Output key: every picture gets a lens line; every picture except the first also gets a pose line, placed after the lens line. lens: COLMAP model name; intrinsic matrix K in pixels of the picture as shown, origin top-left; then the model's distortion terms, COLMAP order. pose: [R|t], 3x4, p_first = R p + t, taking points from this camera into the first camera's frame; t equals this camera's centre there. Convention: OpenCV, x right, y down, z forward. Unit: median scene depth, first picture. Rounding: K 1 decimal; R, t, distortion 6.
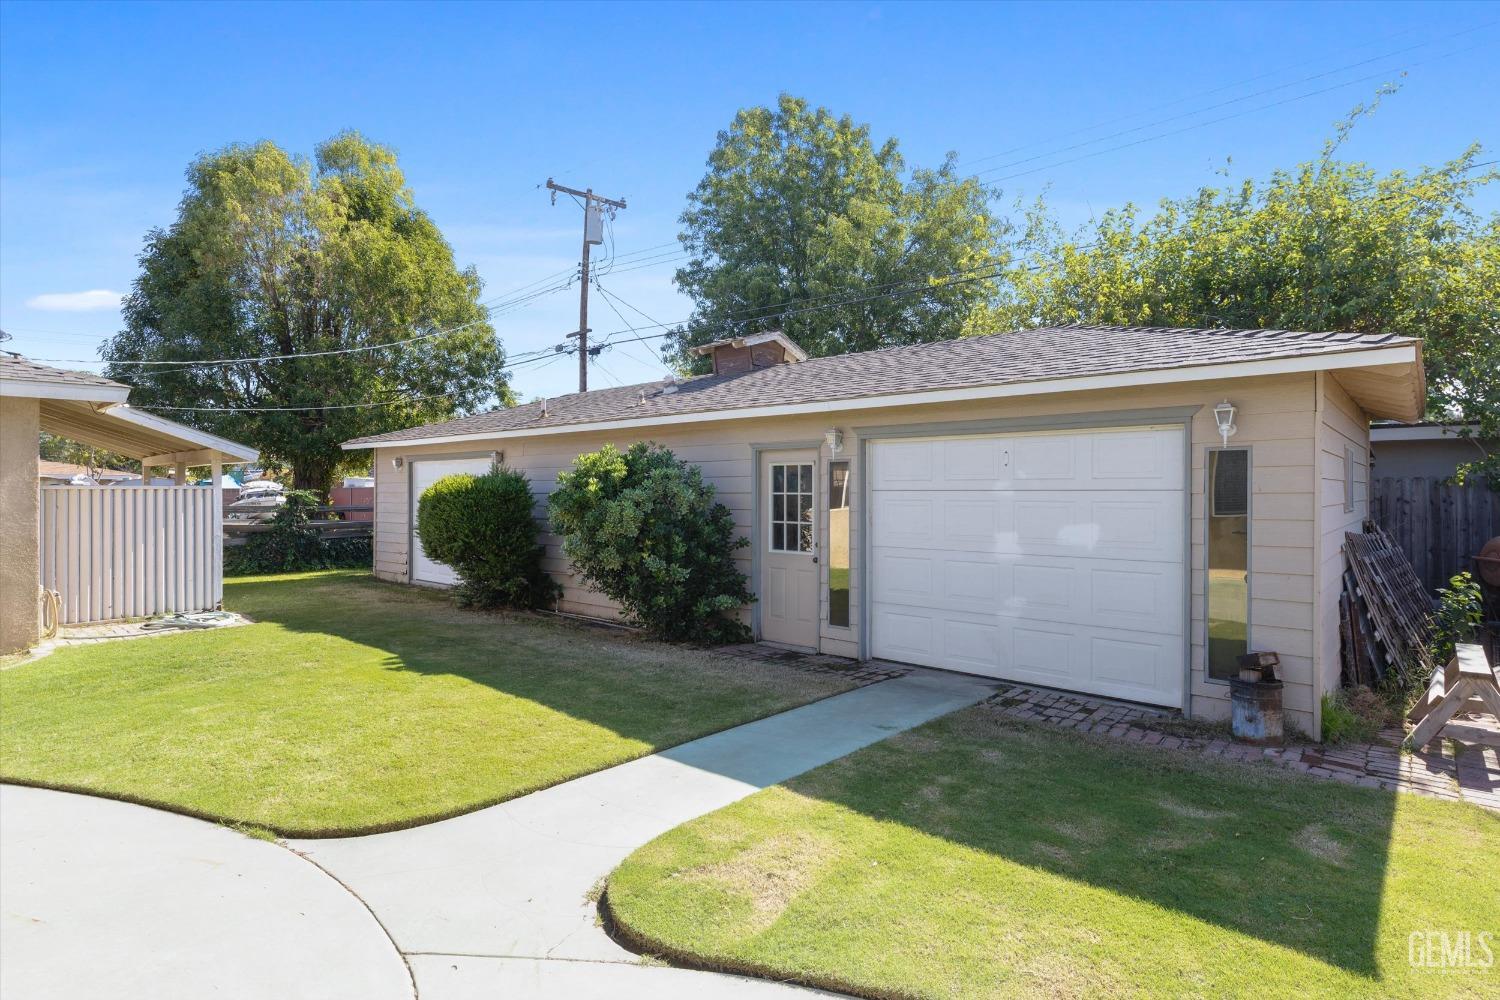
lens RADIAL K [[772.5, 0, 749.5], [0, 772.5, 494.0], [0, 0, 1]] dist [0.002470, 0.000195]
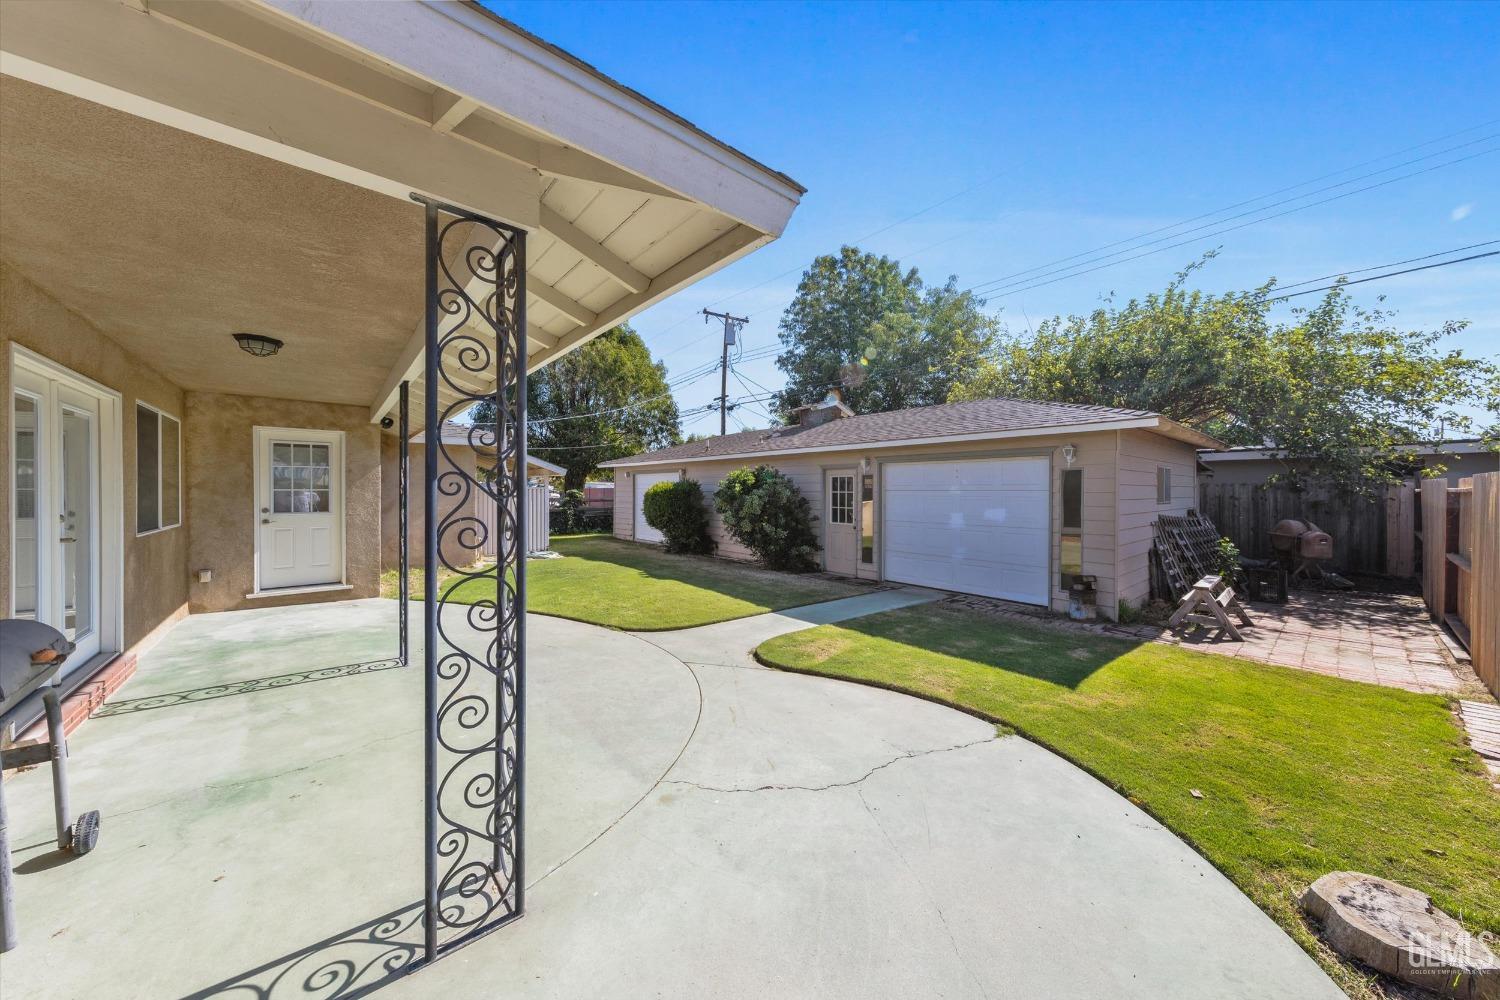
lens RADIAL K [[501.2, 0, 749.6], [0, 501.2, 493.8], [0, 0, 1]] dist [0.002249, 0.000050]
pose [[0.989203, 0.003606, -0.146505, 0.010665], [-0.003345, 0.999992, 0.002031, 0.001628], [0.146511, -0.001519, 0.989208, -0.227274]]
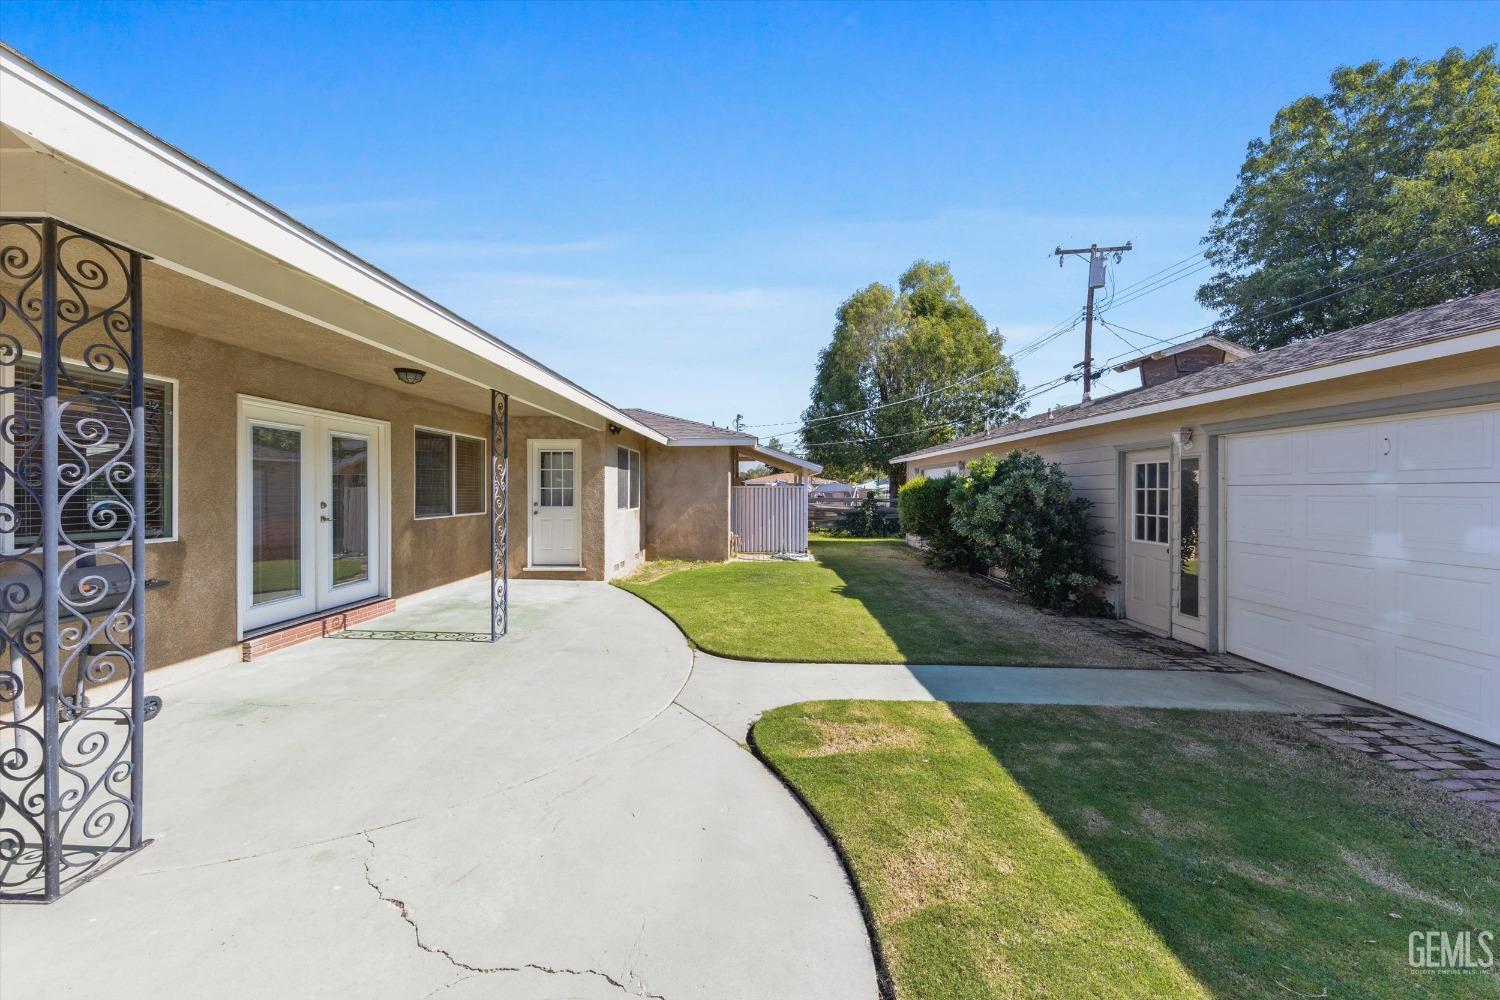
lens RADIAL K [[543.6, 0, 752.1], [0, 543.6, 493.3], [0, 0, 1]] dist [0.004319, -0.000423]
pose [[0.650966, 0.004312, -0.759094, 0.273606], [-0.003775, 0.999990, 0.002443, 0.005356], [0.759097, 0.001275, 0.650976, 0.062779]]
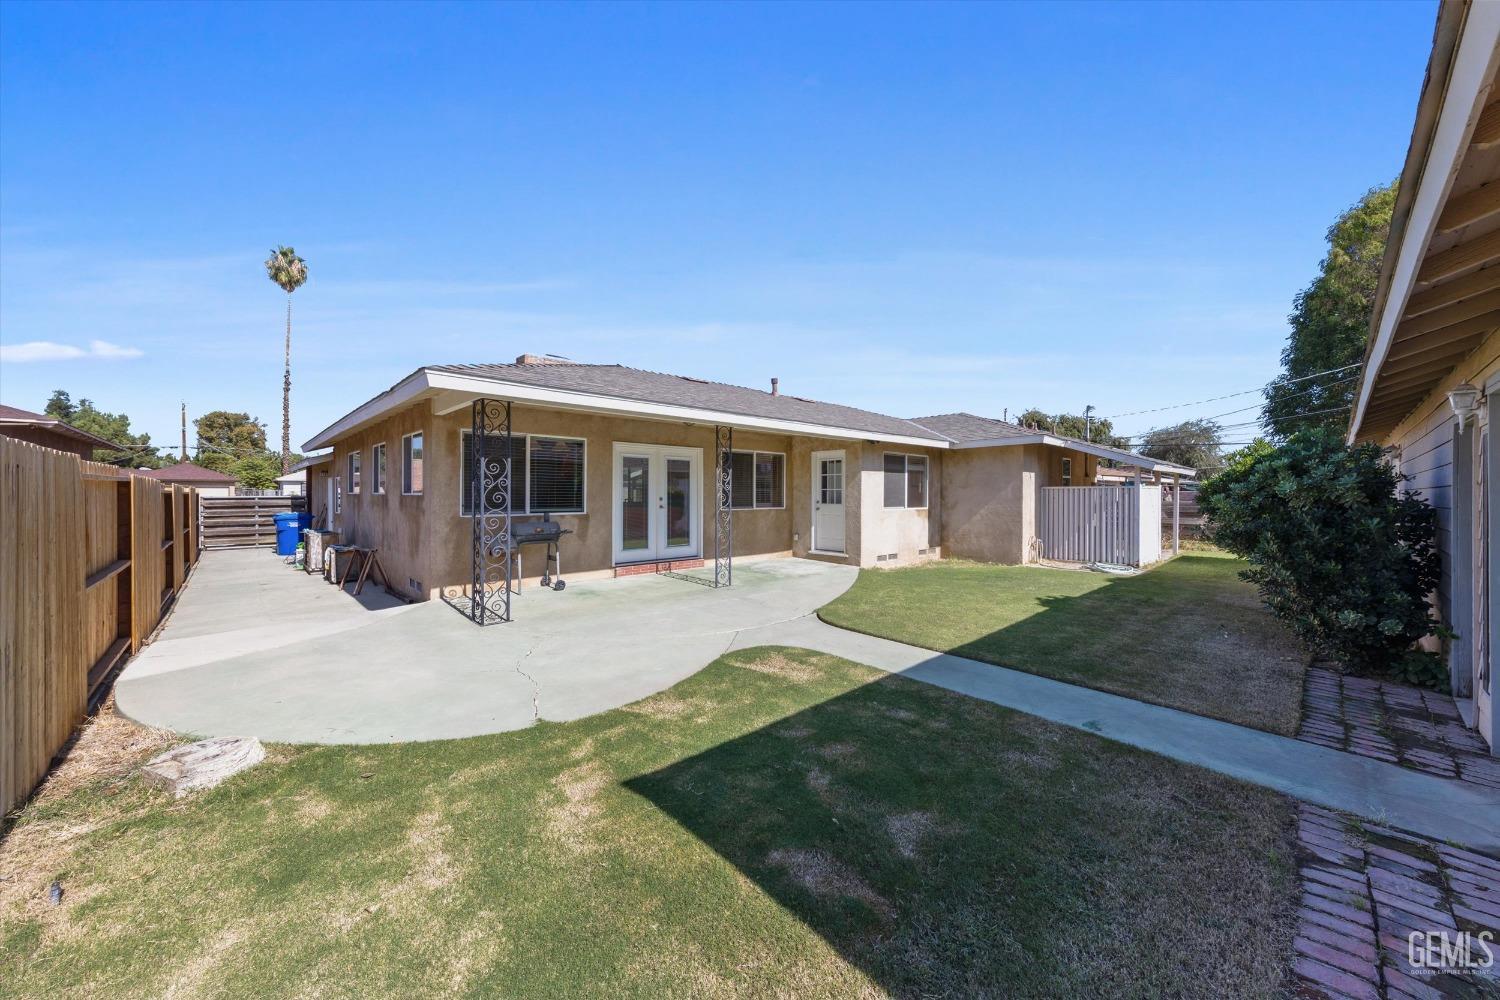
lens RADIAL K [[543.6, 0, 752.1], [0, 543.6, 493.3], [0, 0, 1]] dist [0.004319, -0.000423]
pose [[-0.093193, -0.000554, -0.995648, 0.581667], [-0.005197, 0.999986, -0.000070, 0.010236], [0.995634, 0.005168, -0.093195, 0.418118]]
